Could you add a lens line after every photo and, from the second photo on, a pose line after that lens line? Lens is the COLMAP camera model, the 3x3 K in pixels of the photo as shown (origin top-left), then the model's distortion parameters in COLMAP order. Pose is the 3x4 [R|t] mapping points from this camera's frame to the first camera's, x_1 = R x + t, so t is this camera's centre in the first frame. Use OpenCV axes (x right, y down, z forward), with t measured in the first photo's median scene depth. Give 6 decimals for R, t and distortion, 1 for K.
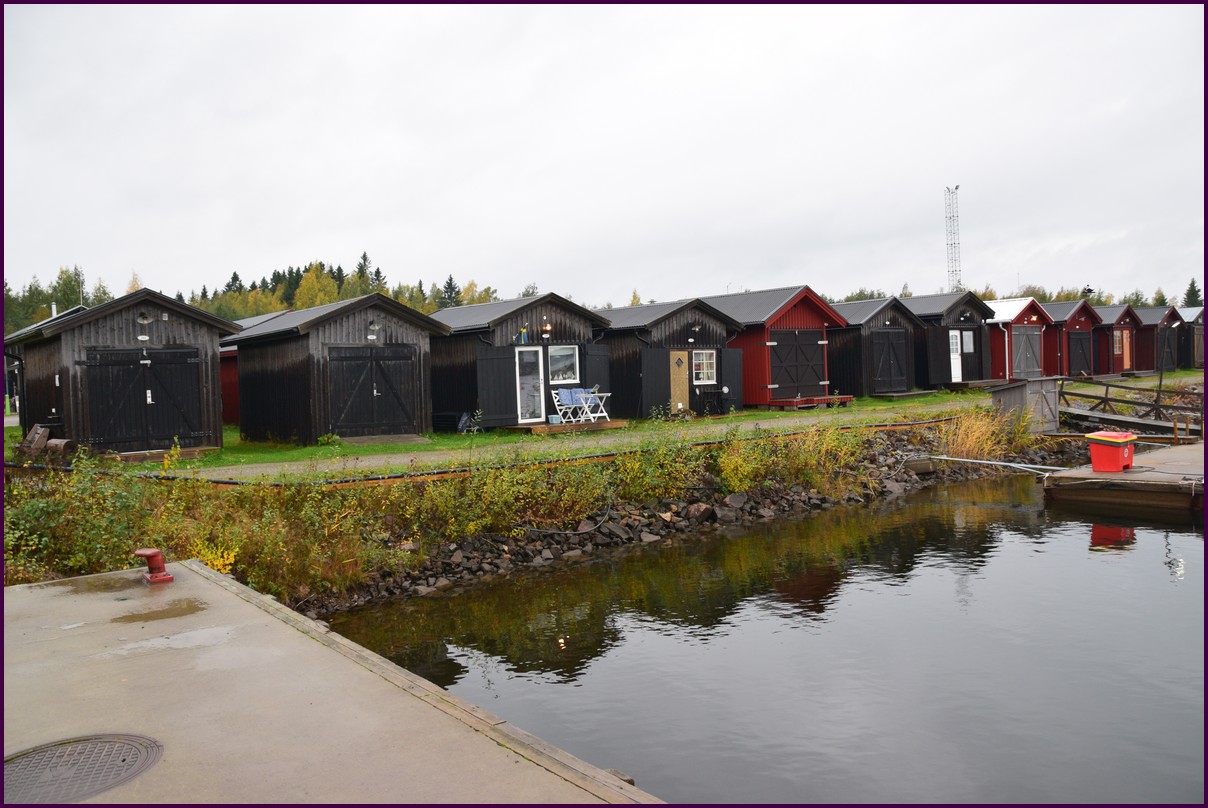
lens RADIAL K [[945.9, 0, 604.0], [0, 945.9, 404.0], [0, 0, 1]] dist [-0.013343, -0.001674]
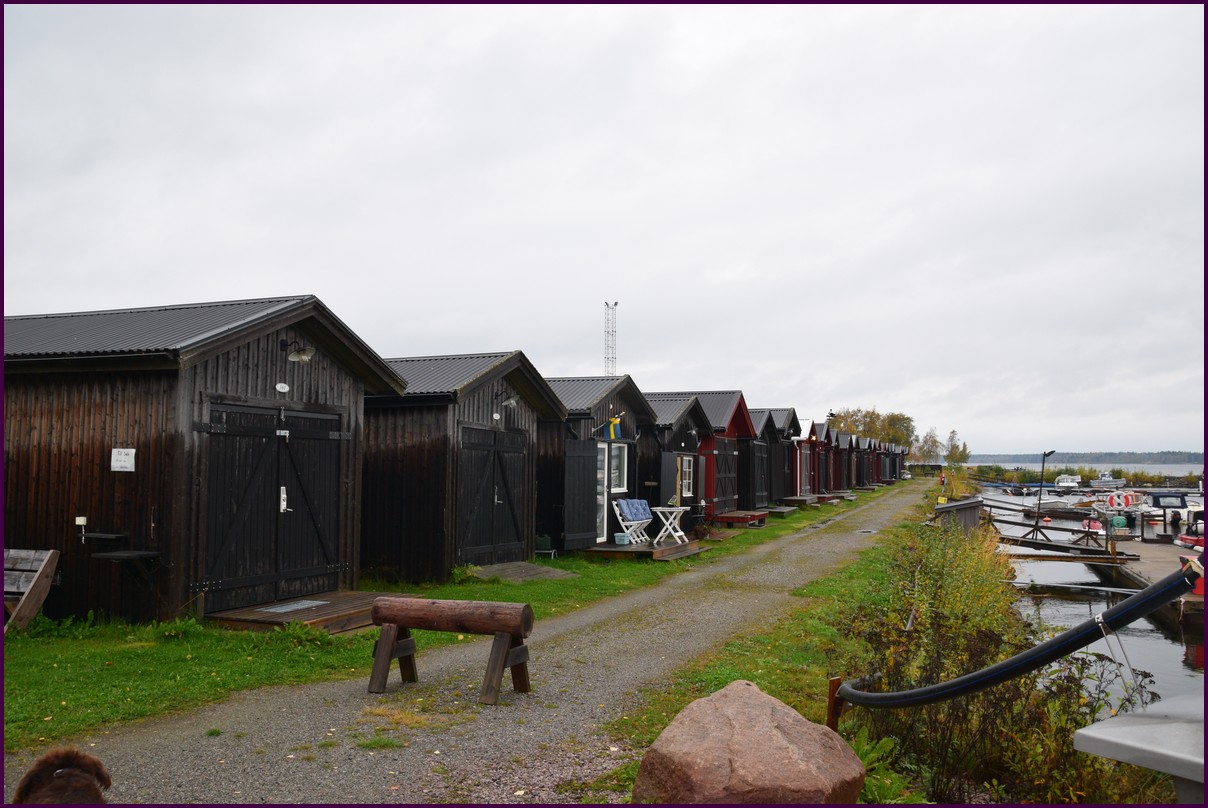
lens RADIAL K [[945.9, 0, 604.0], [0, 945.9, 404.0], [0, 0, 1]] dist [-0.013343, -0.001674]
pose [[0.838876, 0.093452, 0.536241, -0.511705], [-0.039858, 0.993053, -0.110709, -0.007534], [-0.542862, 0.071497, 0.836773, 0.374965]]
